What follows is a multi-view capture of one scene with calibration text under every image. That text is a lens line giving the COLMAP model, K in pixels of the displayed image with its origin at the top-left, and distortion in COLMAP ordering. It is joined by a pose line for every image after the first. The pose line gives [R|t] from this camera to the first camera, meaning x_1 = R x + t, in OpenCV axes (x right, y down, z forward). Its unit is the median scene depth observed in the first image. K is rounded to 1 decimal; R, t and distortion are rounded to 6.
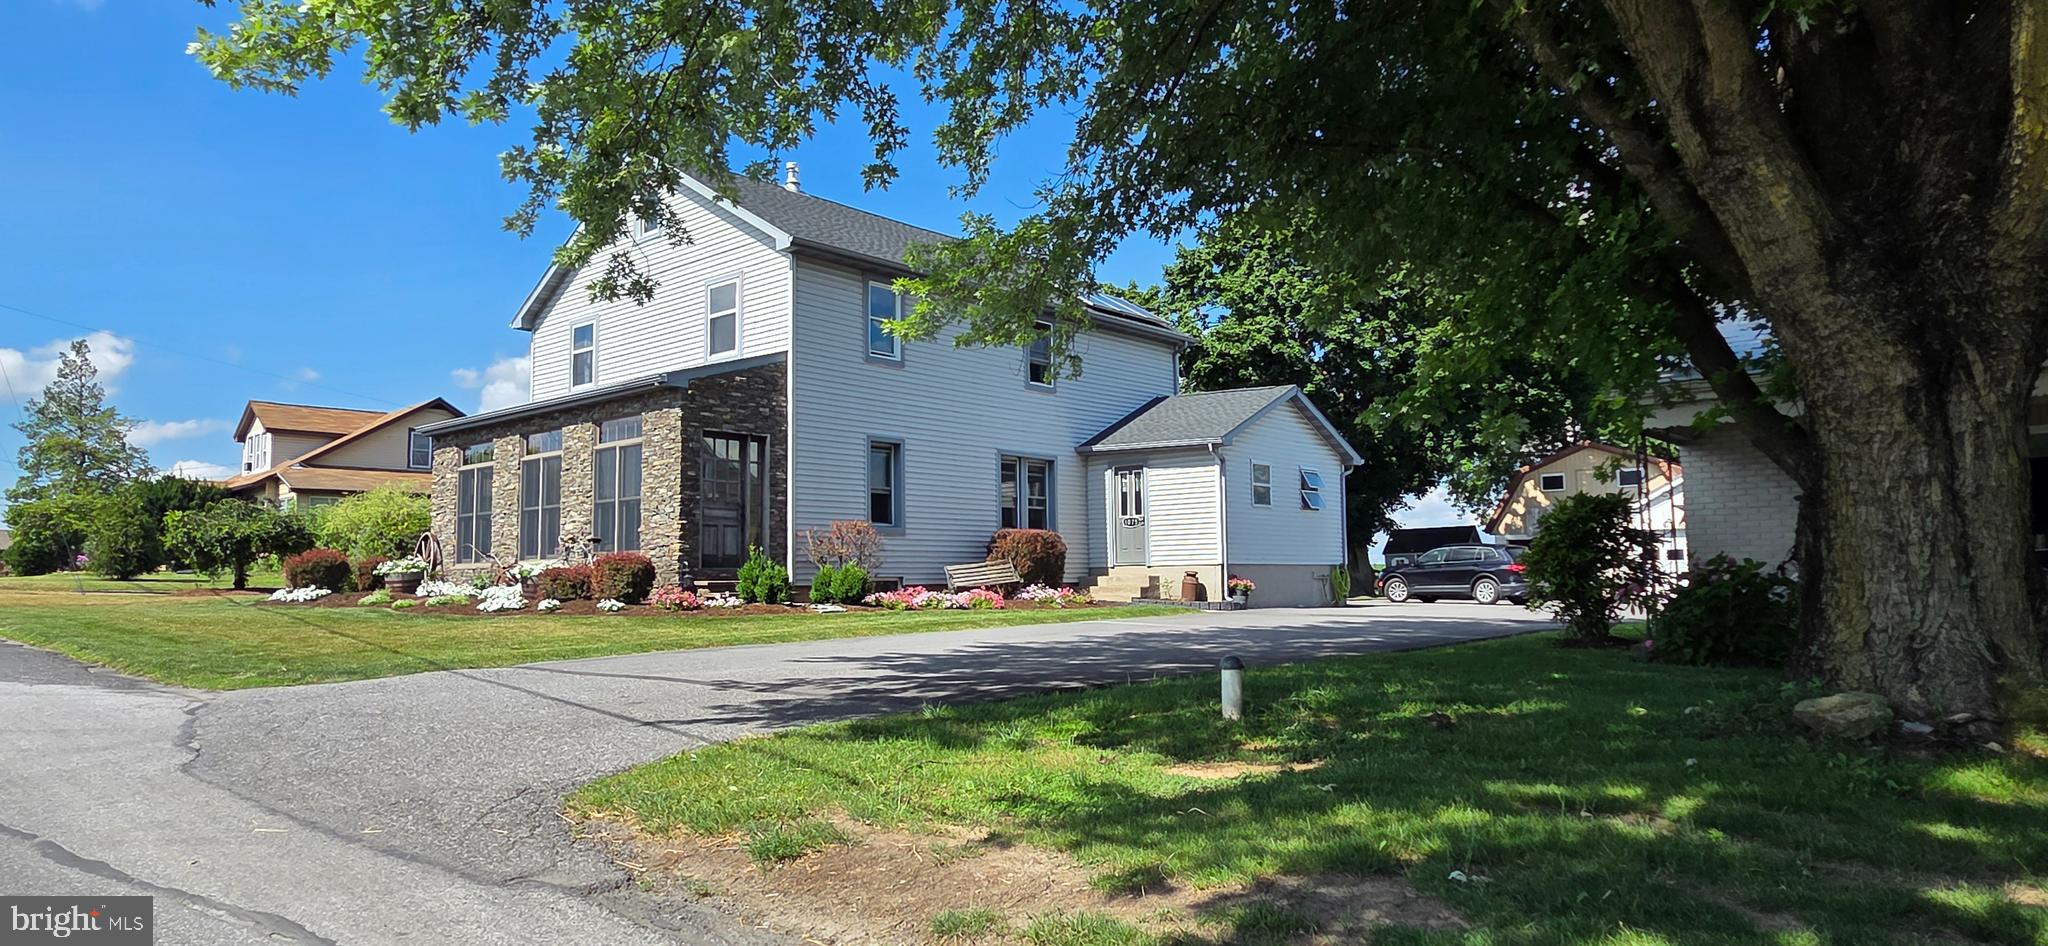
lens RADIAL K [[1152.3, 0, 1021.4], [0, 1152.3, 451.9], [0, 0, 1]] dist [-0.042798, -0.000046]
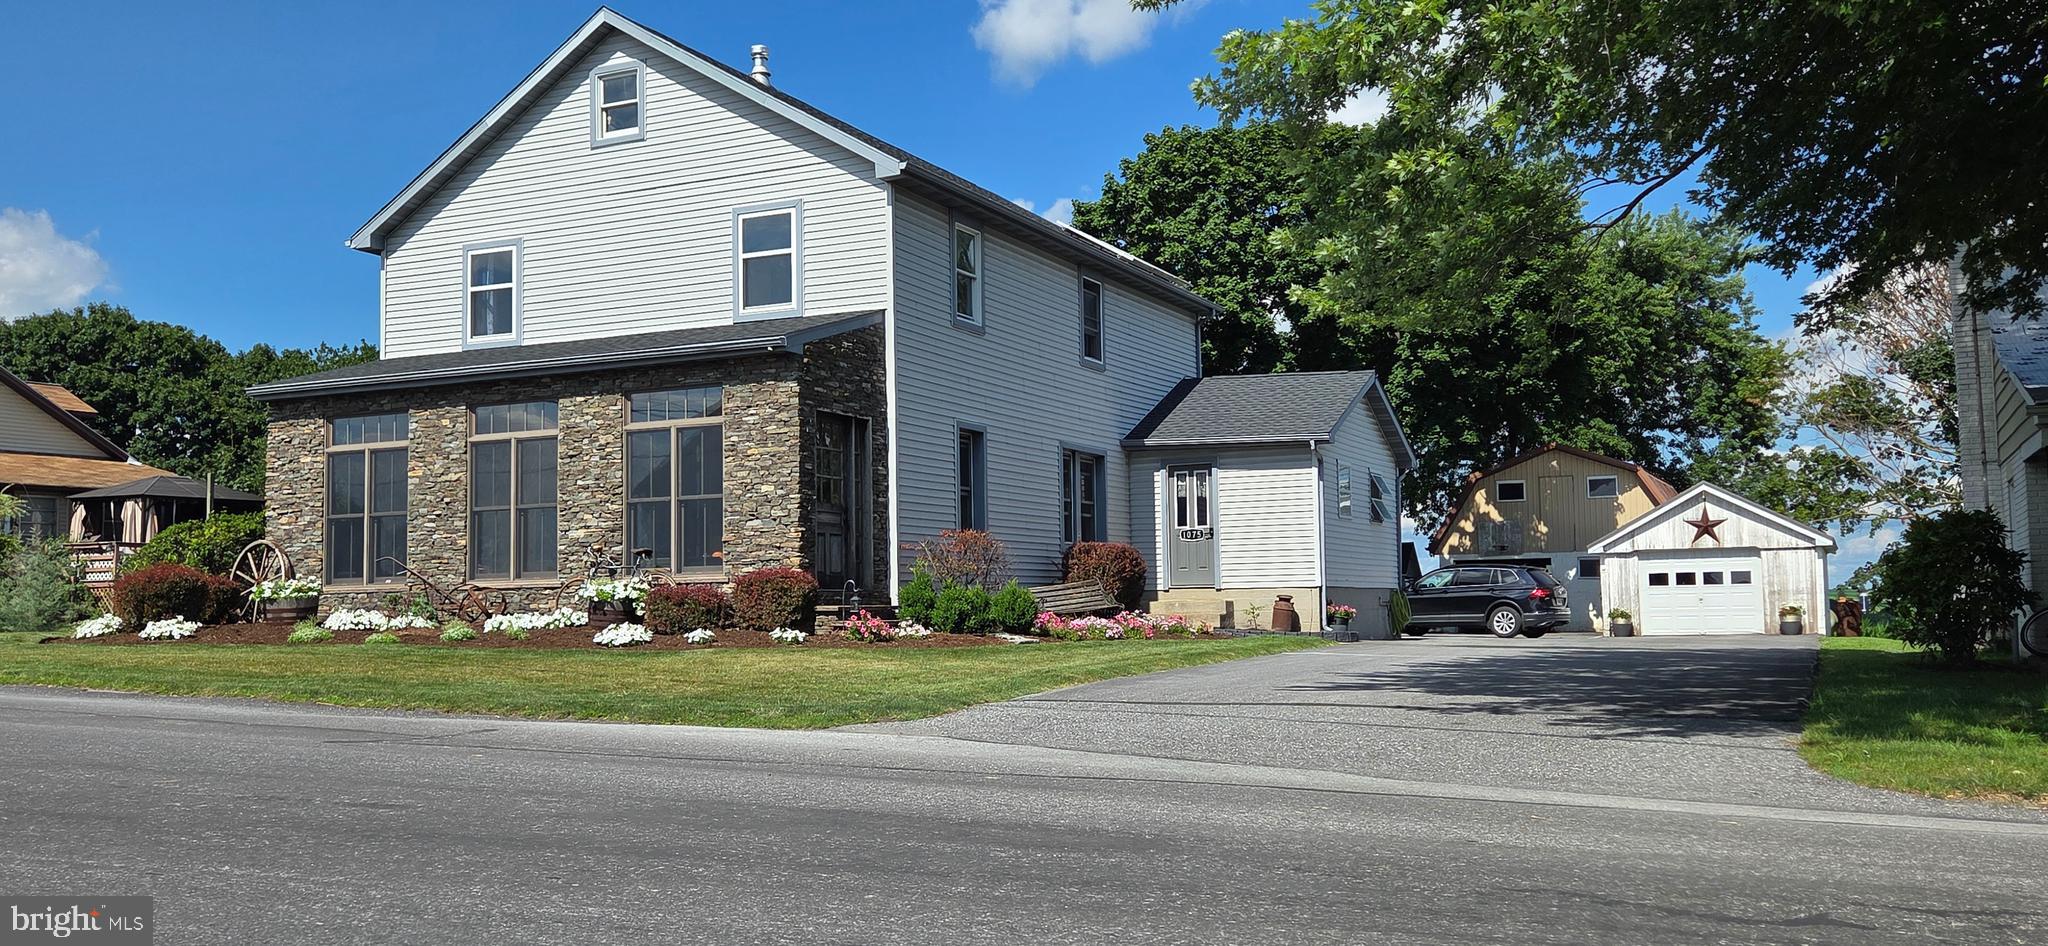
lens RADIAL K [[1613.5, 0, 1024.0], [0, 1613.5, 473.0], [0, 0, 1]] dist [0.009671, 0.001378]
pose [[0.966132, 0.020028, 0.257269, -0.333261], [-0.026043, 0.999461, 0.019992, -0.001803], [-0.256730, -0.026015, 0.966133, -0.066300]]
